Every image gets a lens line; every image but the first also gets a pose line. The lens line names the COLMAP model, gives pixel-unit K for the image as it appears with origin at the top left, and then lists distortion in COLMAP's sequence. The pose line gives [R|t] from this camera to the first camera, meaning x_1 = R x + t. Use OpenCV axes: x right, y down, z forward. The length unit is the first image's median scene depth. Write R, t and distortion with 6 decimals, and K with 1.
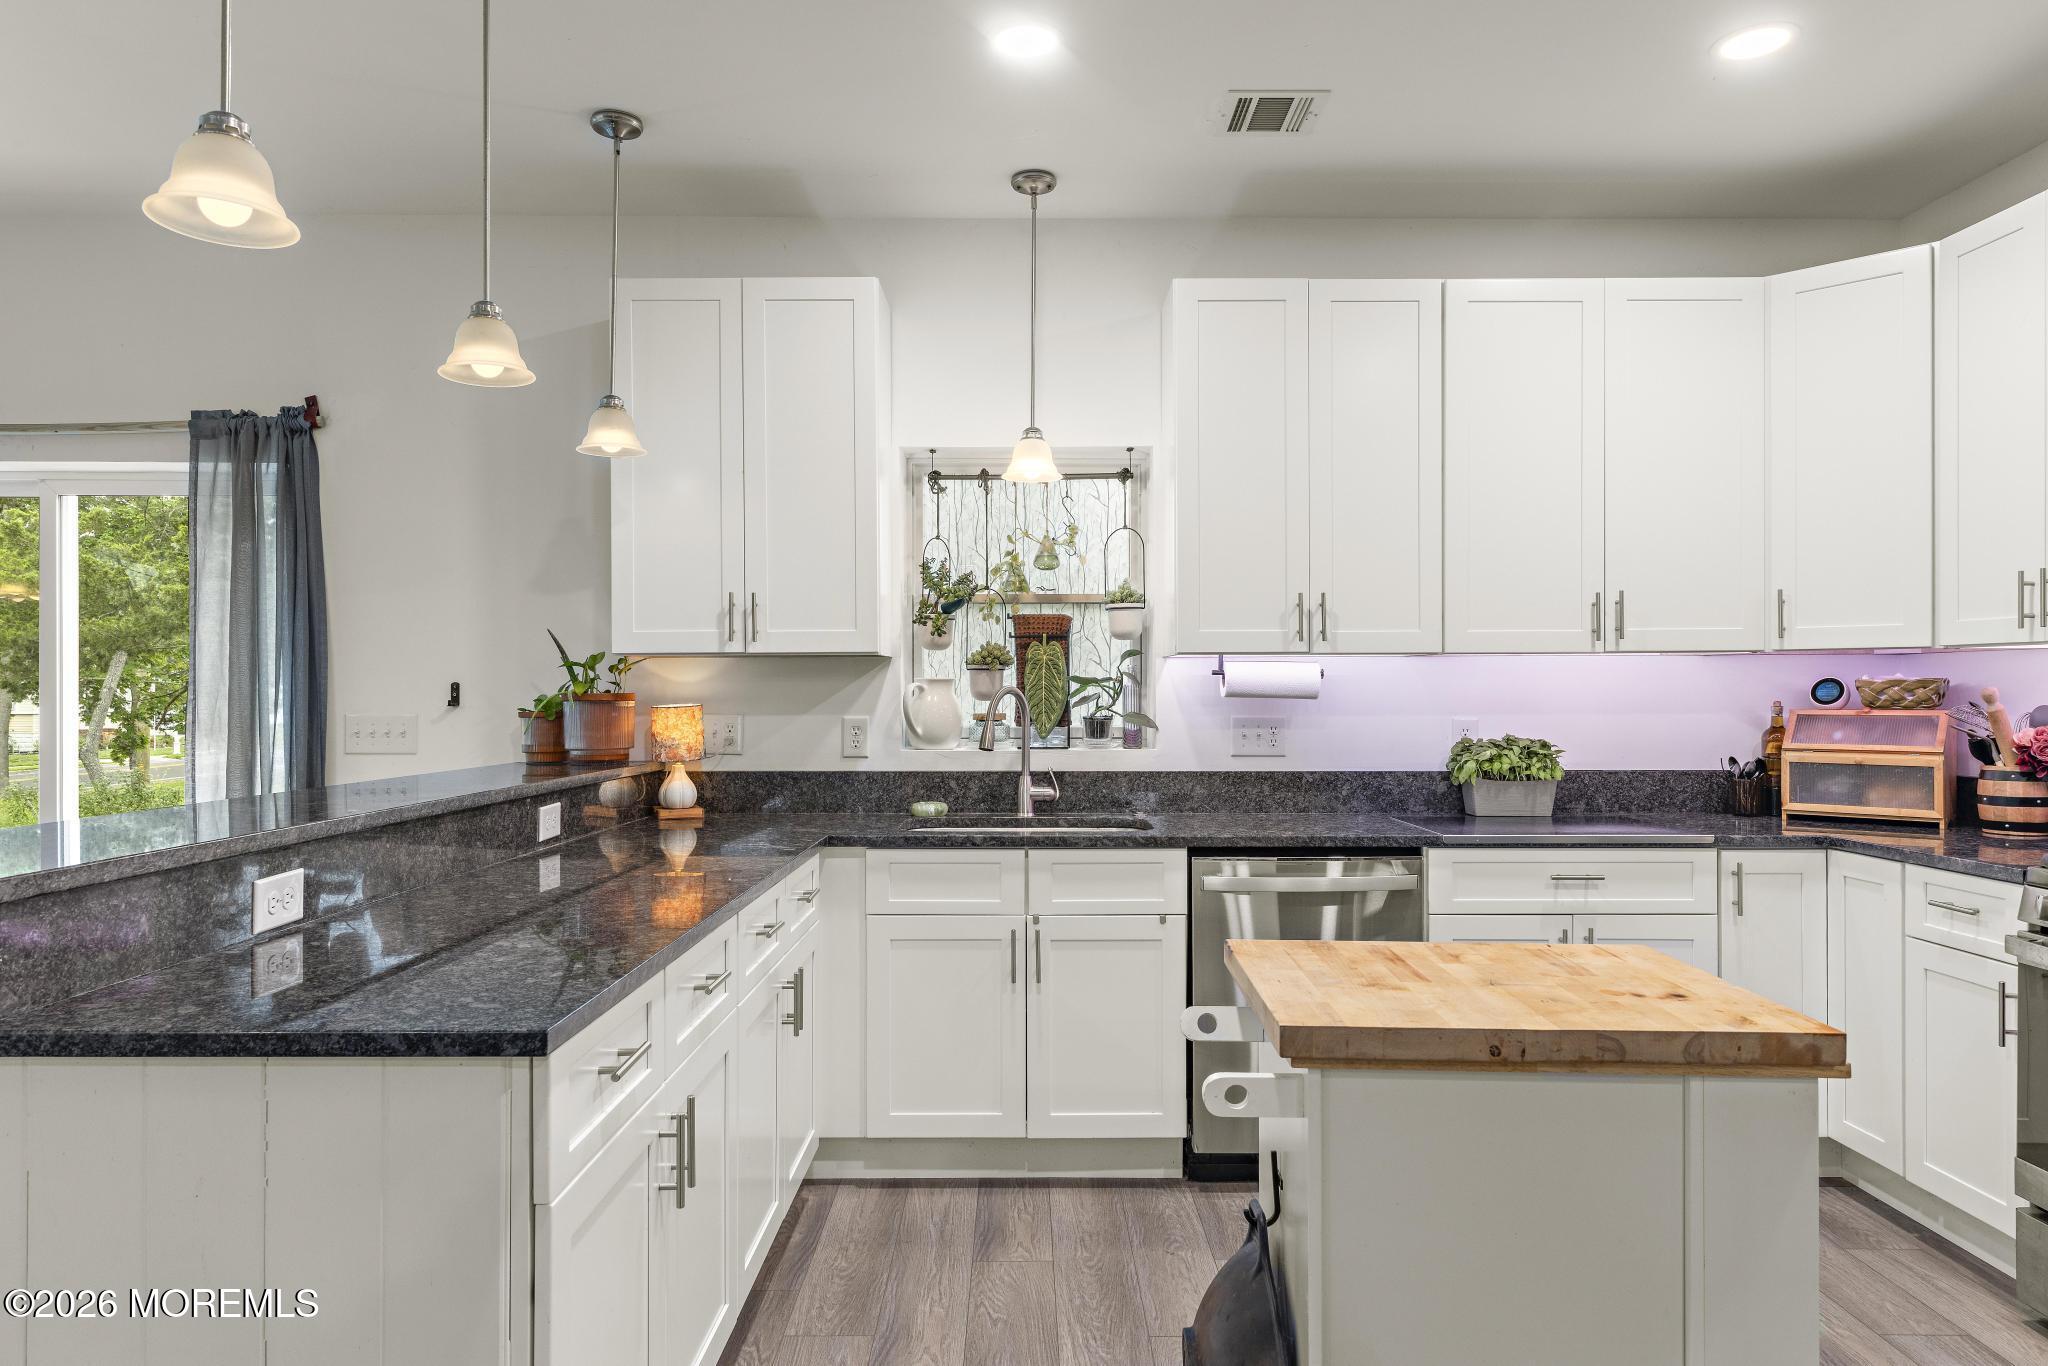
lens RADIAL K [[1303.8, 0, 1018.8], [0, 1303.8, 684.0], [0, 0, 1]] dist [0.004647, 0.000576]
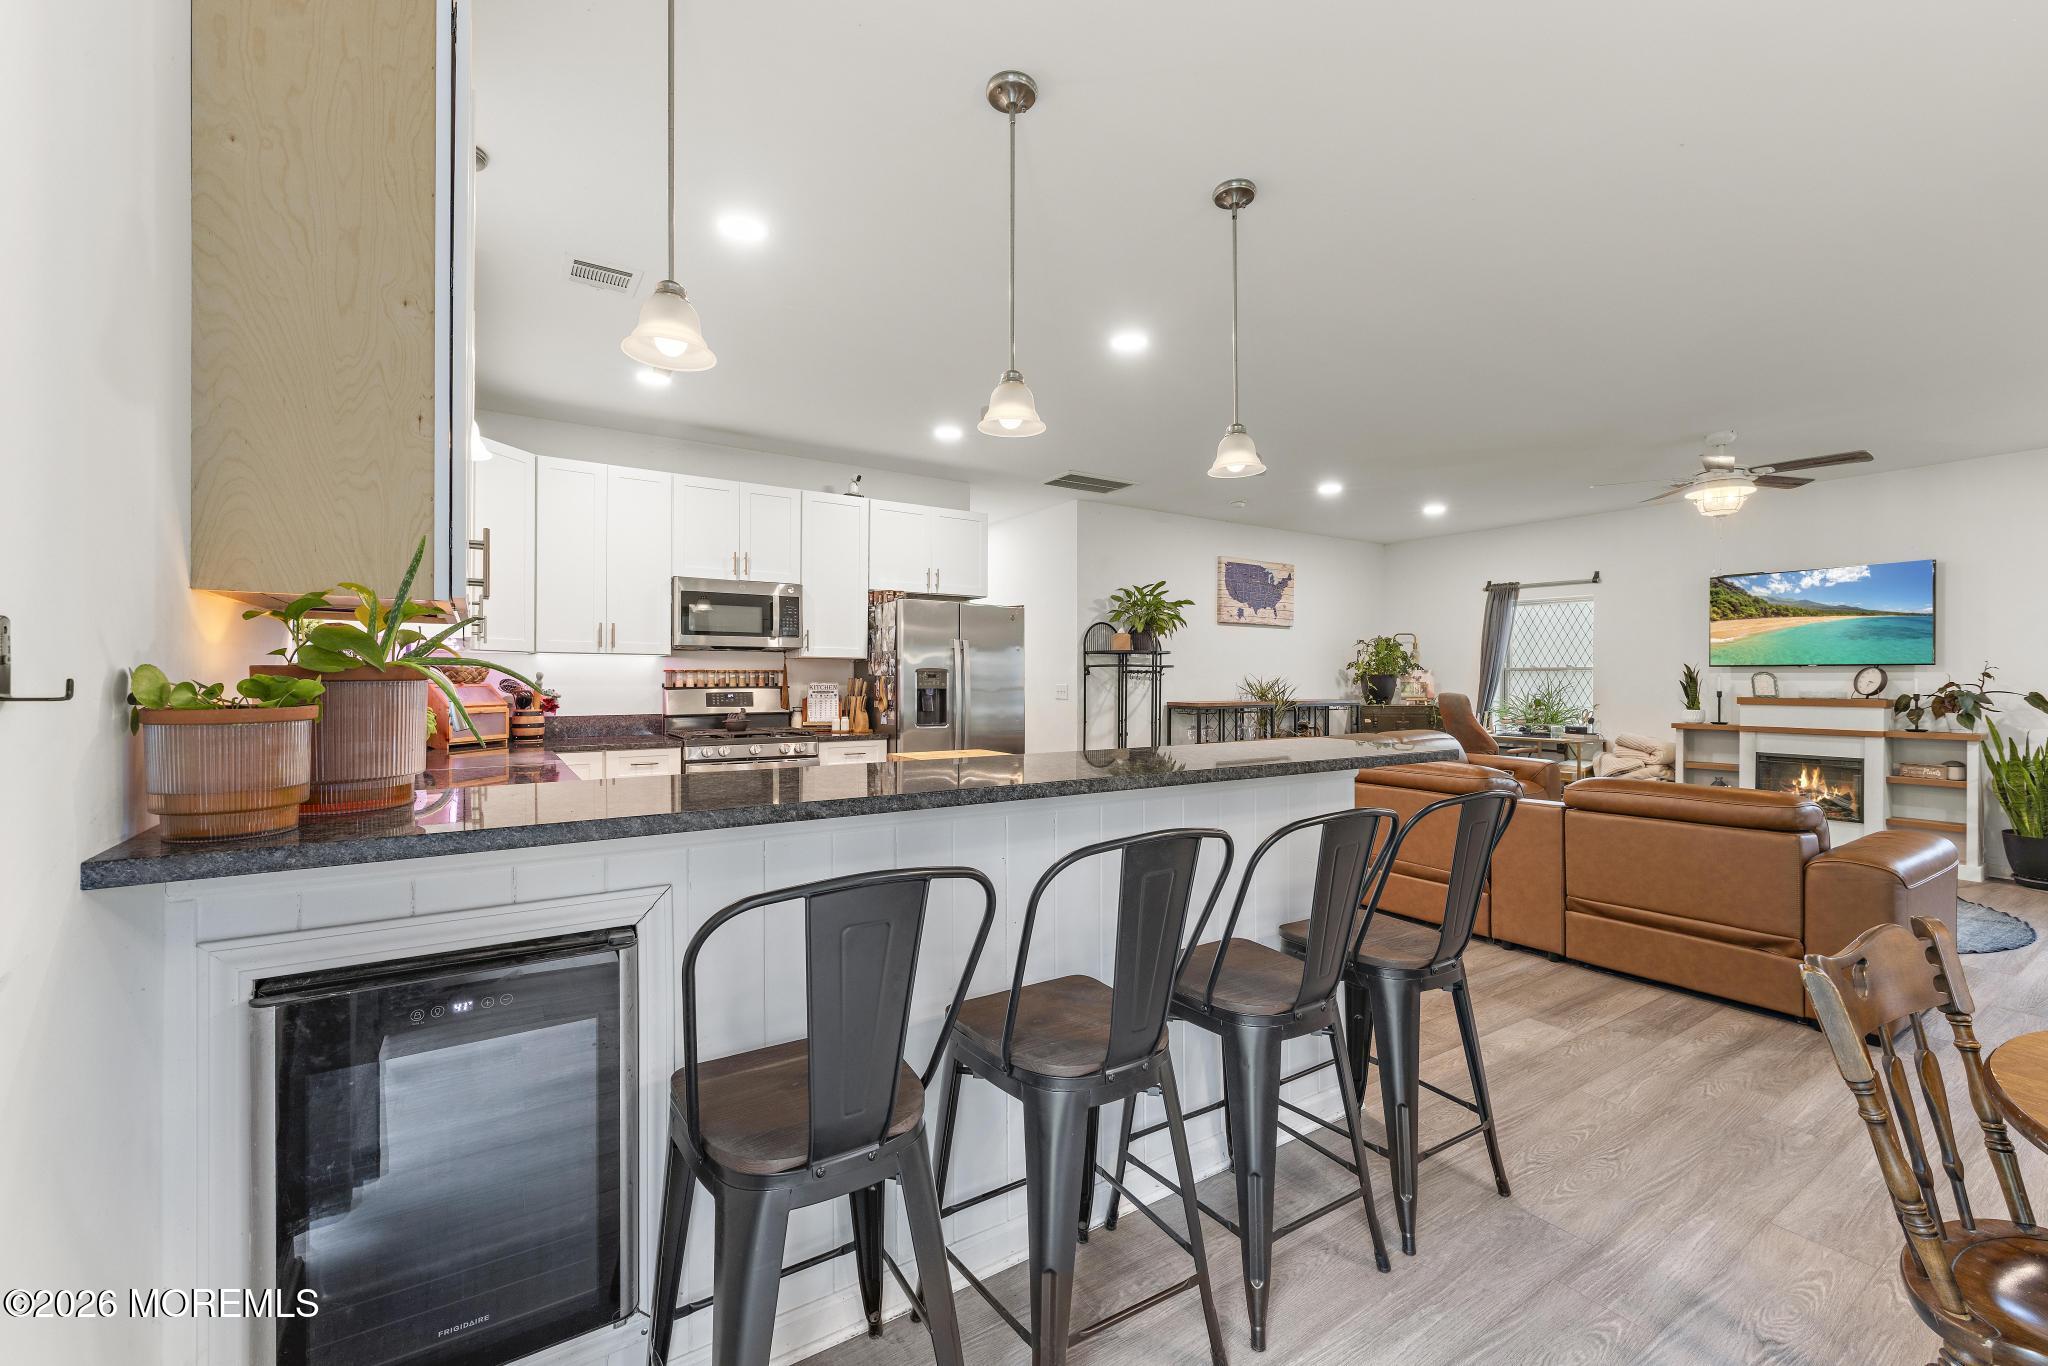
lens RADIAL K [[838.9, 0, 1028.1], [0, 838.9, 679.8], [0, 0, 1]] dist [-0.000599, -0.000415]
pose [[-0.555621, 0.000605, 0.831436, -0.756645], [-0.003778, 0.999988, -0.003252, 0.014086], [-0.831427, -0.004949, -0.555612, 0.992062]]
